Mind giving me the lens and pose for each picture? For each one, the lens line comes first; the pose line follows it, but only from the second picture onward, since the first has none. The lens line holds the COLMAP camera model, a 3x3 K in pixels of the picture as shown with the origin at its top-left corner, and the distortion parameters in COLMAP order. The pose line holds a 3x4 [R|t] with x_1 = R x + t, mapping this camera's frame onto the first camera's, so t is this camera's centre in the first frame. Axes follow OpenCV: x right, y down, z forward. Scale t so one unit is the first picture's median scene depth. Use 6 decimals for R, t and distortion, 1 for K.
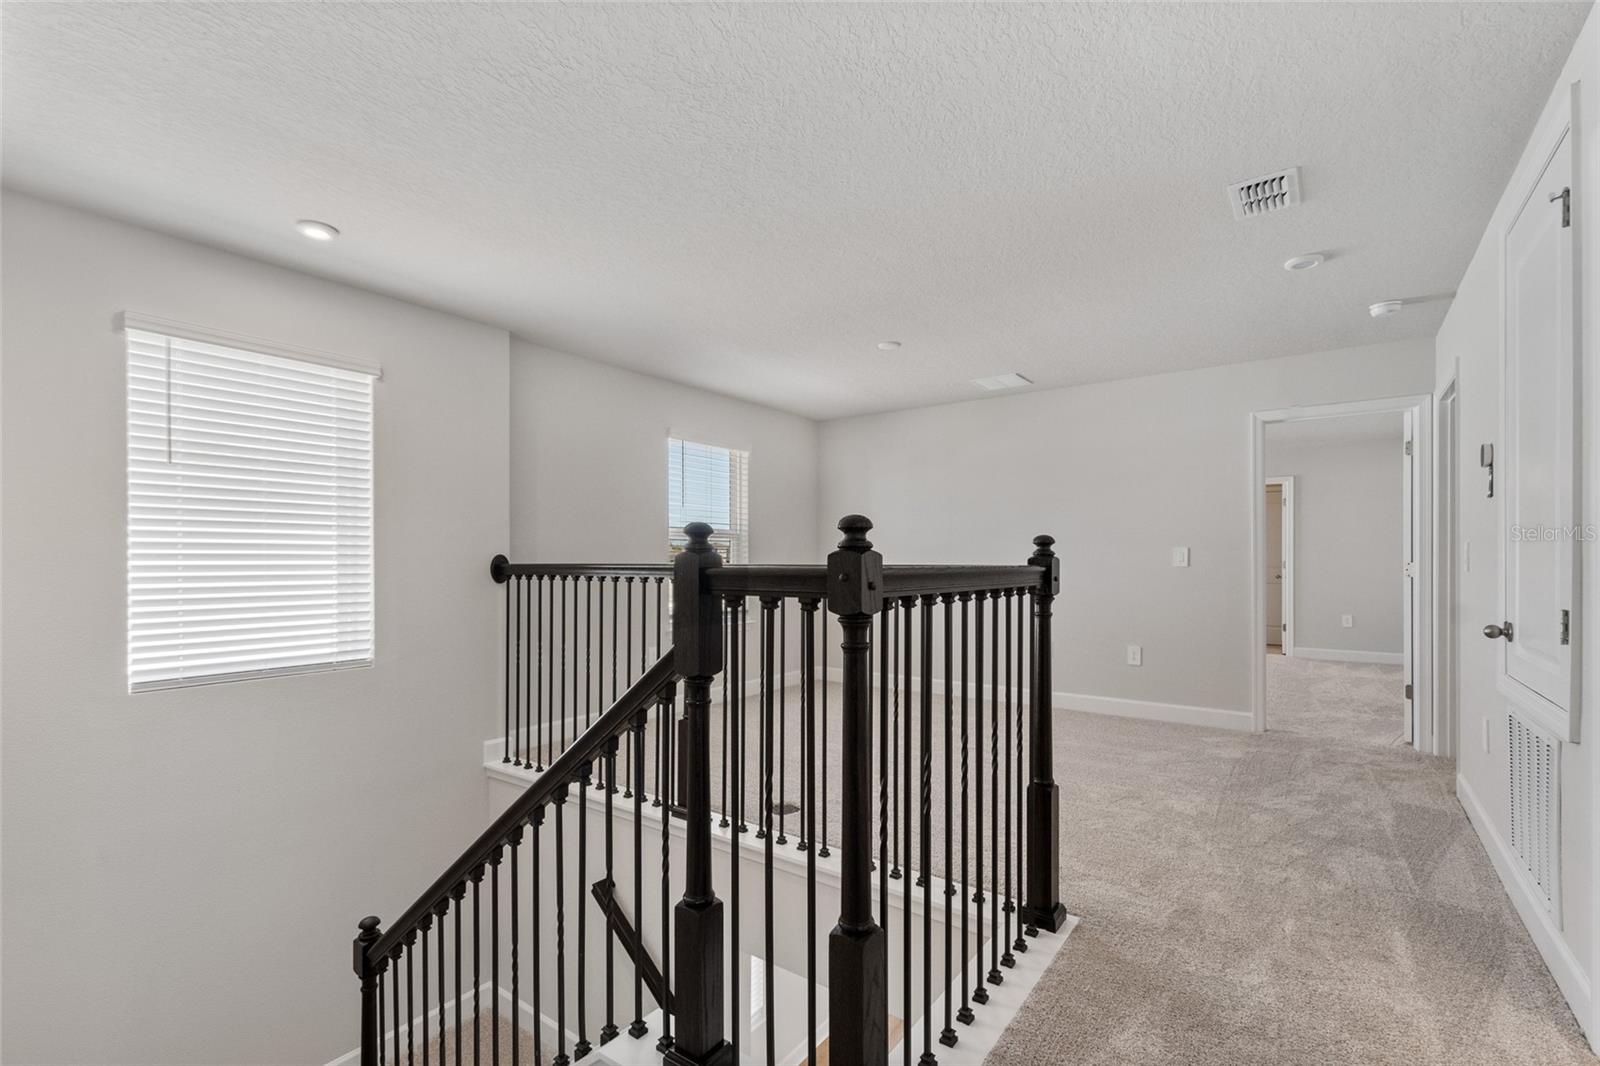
lens RADIAL K [[714.3, 0, 796.1], [0, 714.3, 542.0], [0, 0, 1]] dist [0.009360, -0.001847]
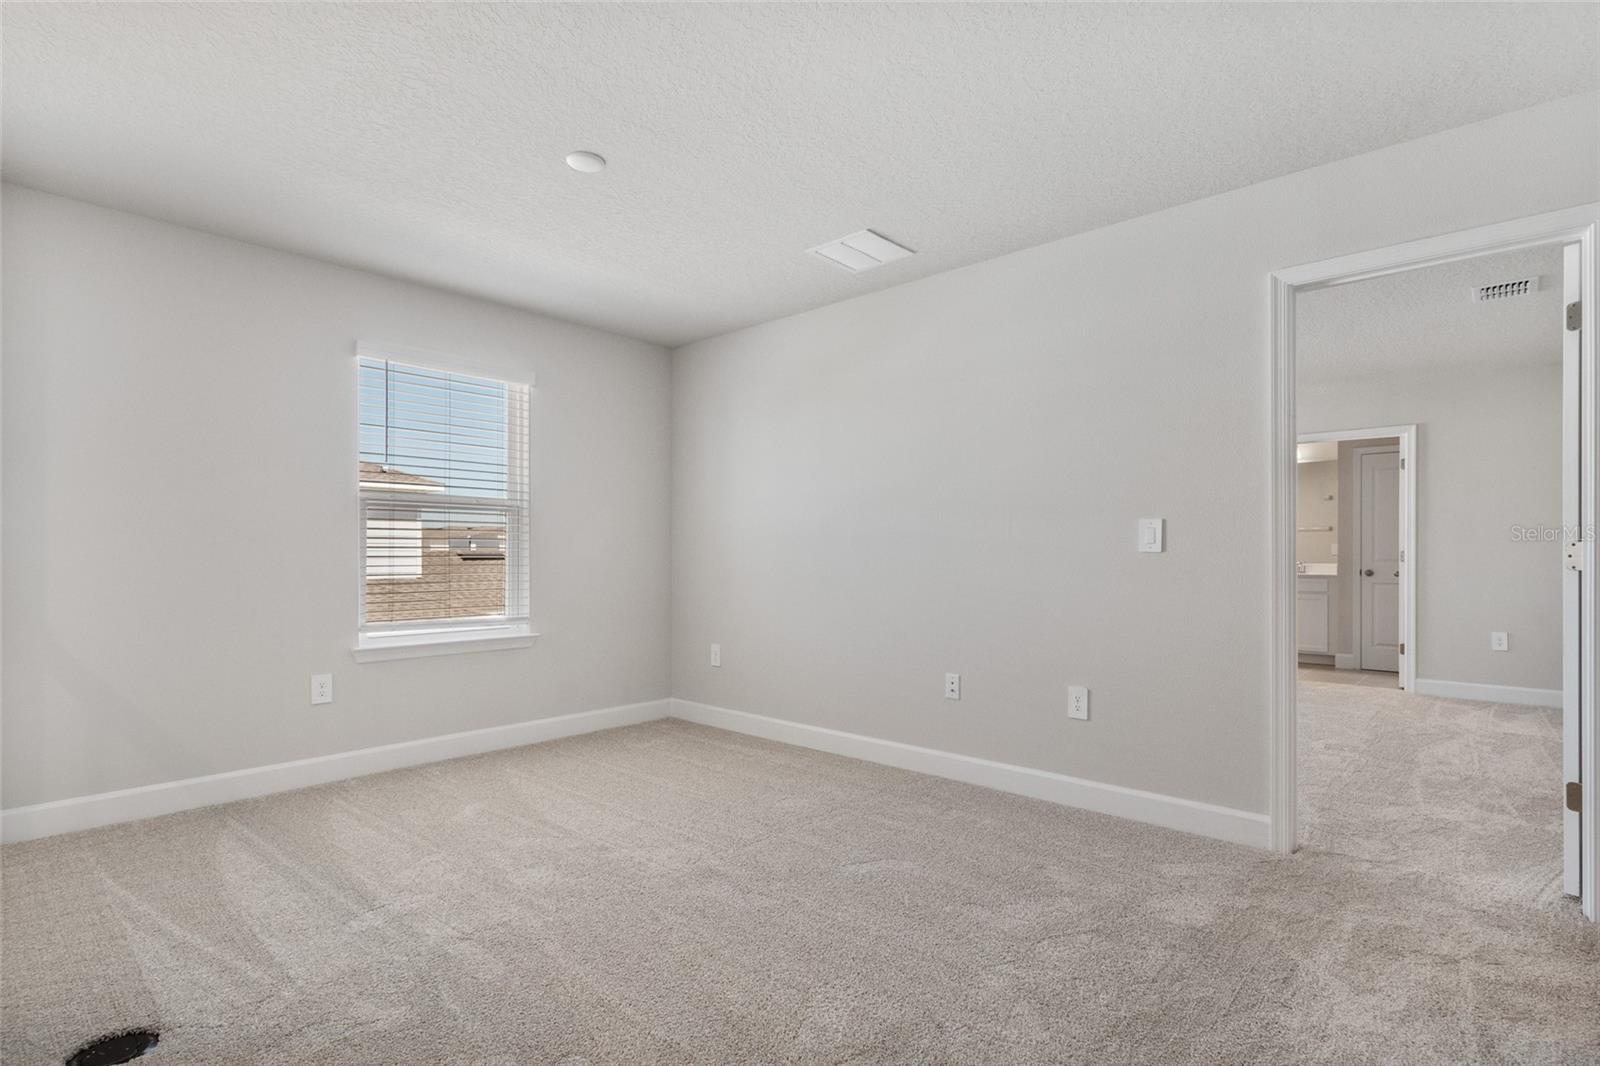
lens RADIAL K [[776.8, 0, 809.6], [0, 776.8, 536.7], [0, 0, 1]] dist [0.005386, -0.001194]
pose [[0.994996, 0.001287, -0.099906, 0.358308], [-0.001218, 0.999999, 0.000758, 0.023969], [0.099907, -0.000633, 0.994997, 0.384188]]
